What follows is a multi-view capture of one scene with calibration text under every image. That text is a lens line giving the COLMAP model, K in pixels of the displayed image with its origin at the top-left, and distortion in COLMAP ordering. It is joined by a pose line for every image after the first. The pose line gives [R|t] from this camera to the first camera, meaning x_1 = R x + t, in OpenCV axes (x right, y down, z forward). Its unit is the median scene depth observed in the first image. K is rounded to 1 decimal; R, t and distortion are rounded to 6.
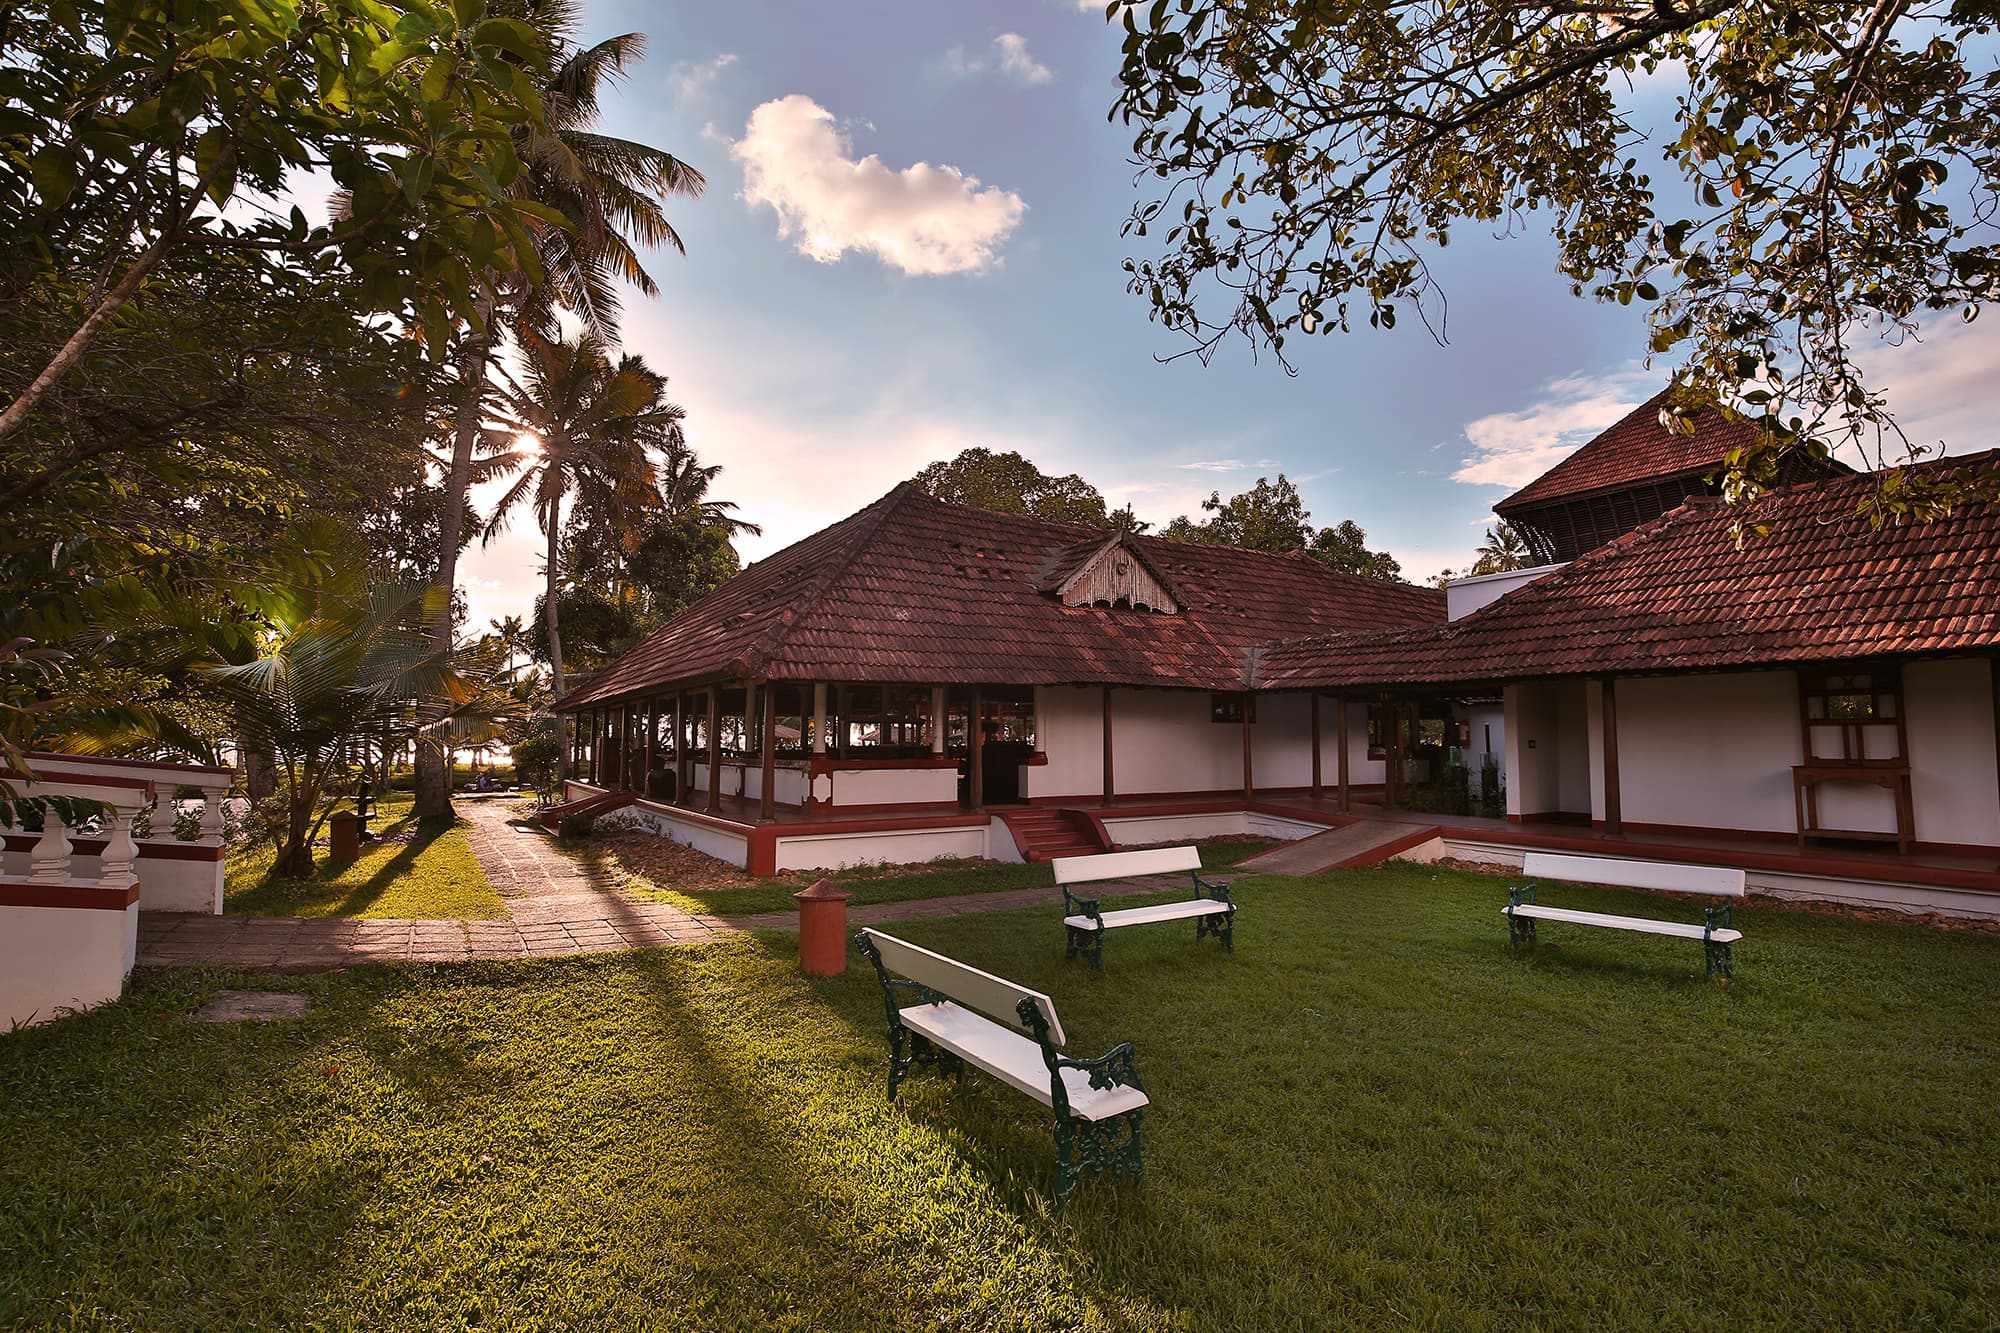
lens RADIAL K [[913.4, 0, 999.4], [0, 913.4, 665.8], [0, 0, 1]] dist [0.001101, 0.000143]
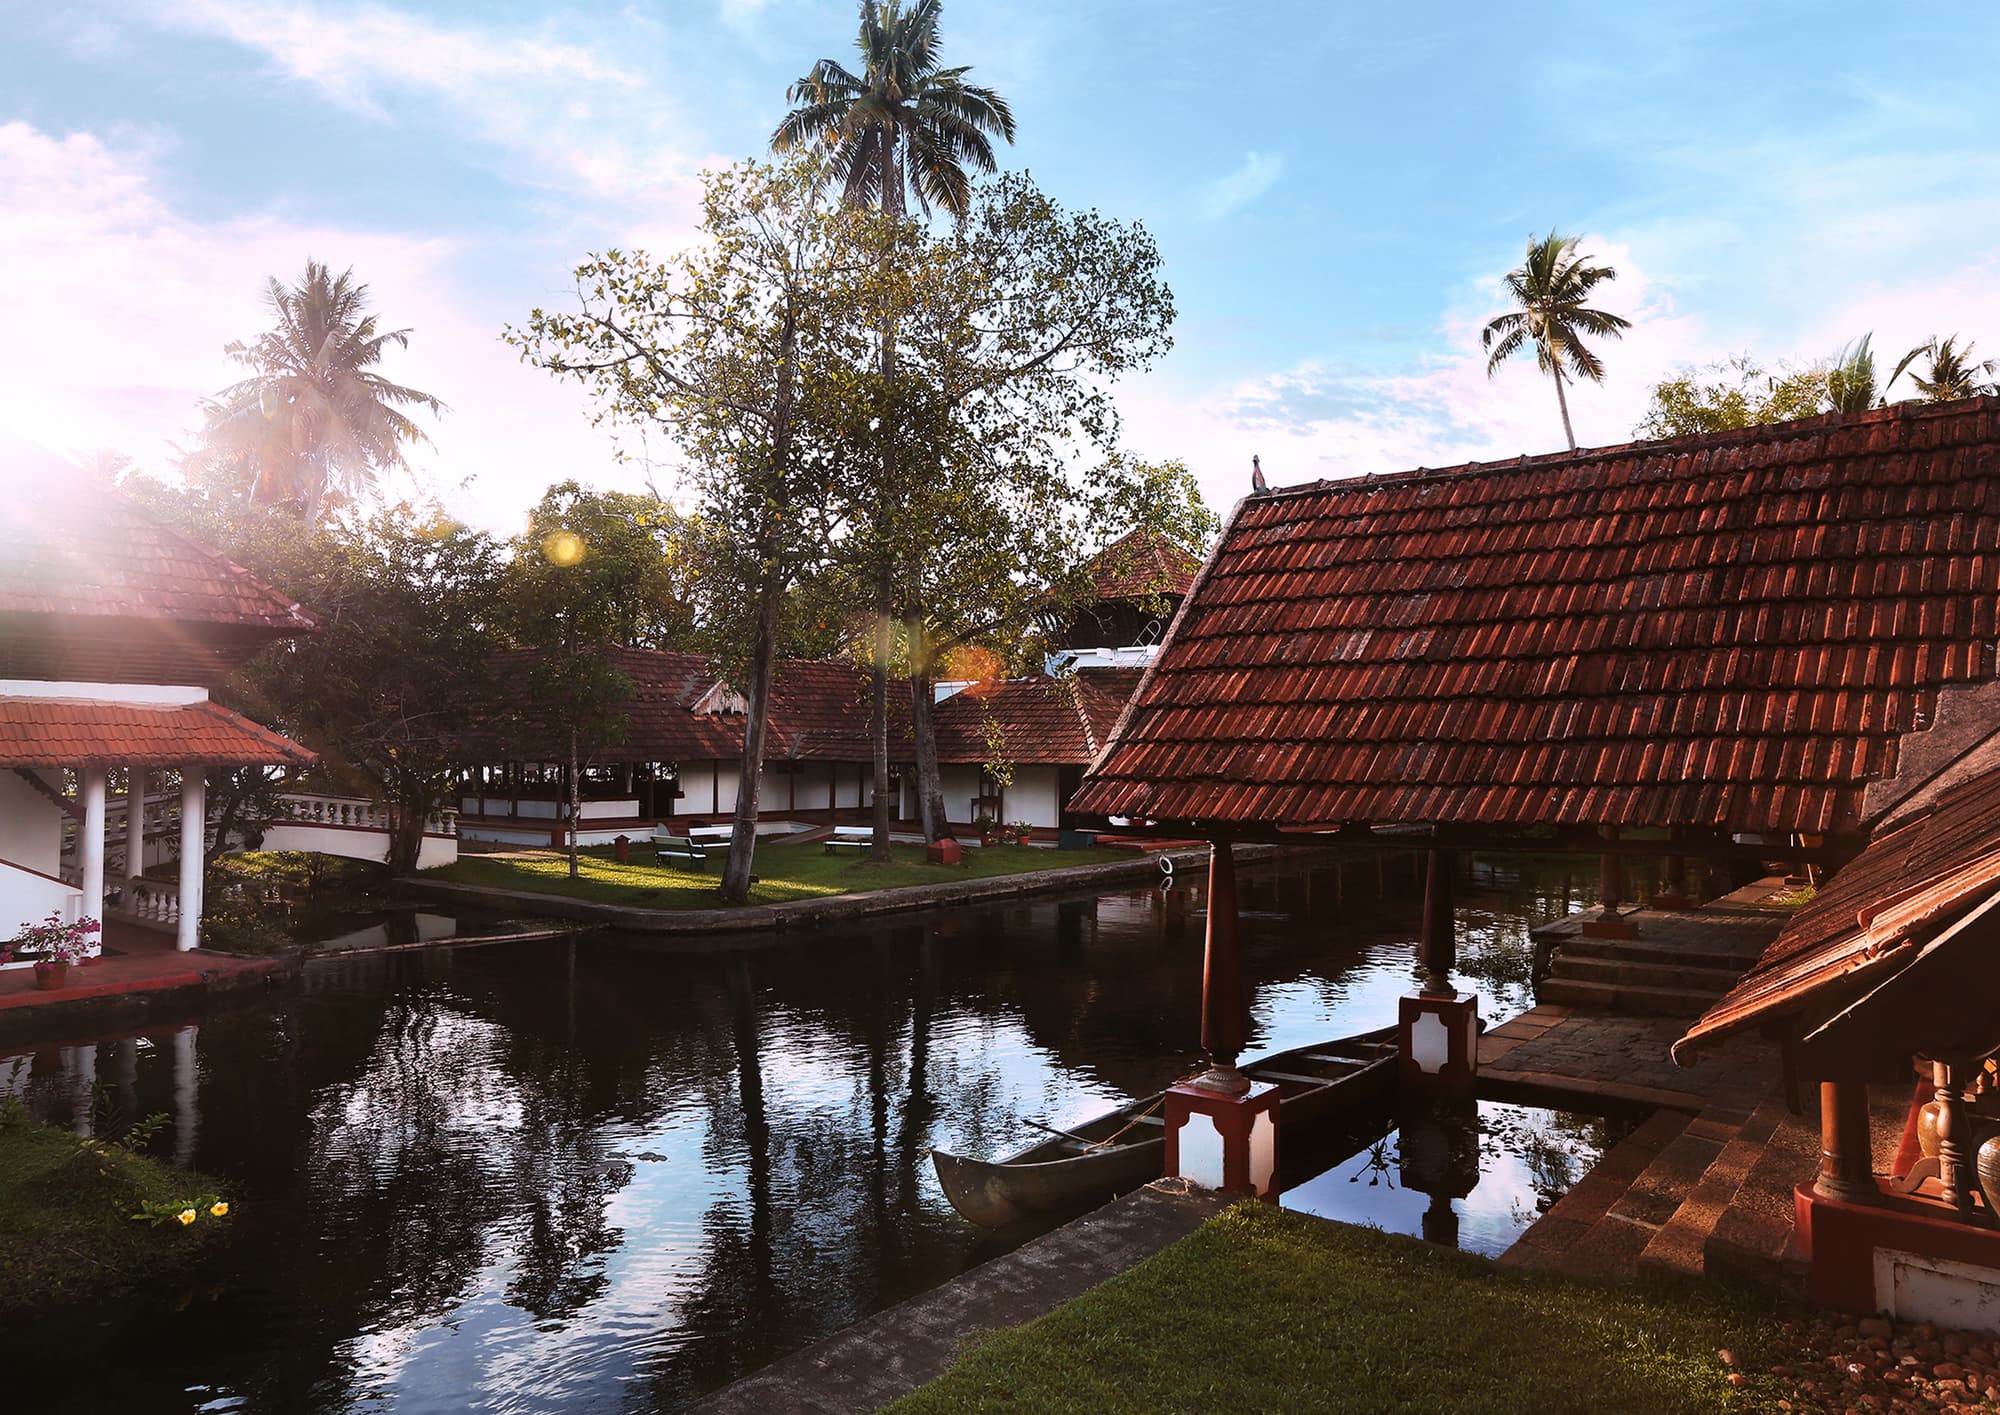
lens RADIAL K [[1411.5, 0, 1000.1], [0, 1411.5, 710.4], [0, 0, 1]] dist [-0.000107, 0.000060]
pose [[0.960524, 0.009199, 0.278046, -0.144247], [-0.024973, 0.998269, 0.053241, -0.261775], [-0.277075, -0.058083, 0.959091, -2.116408]]
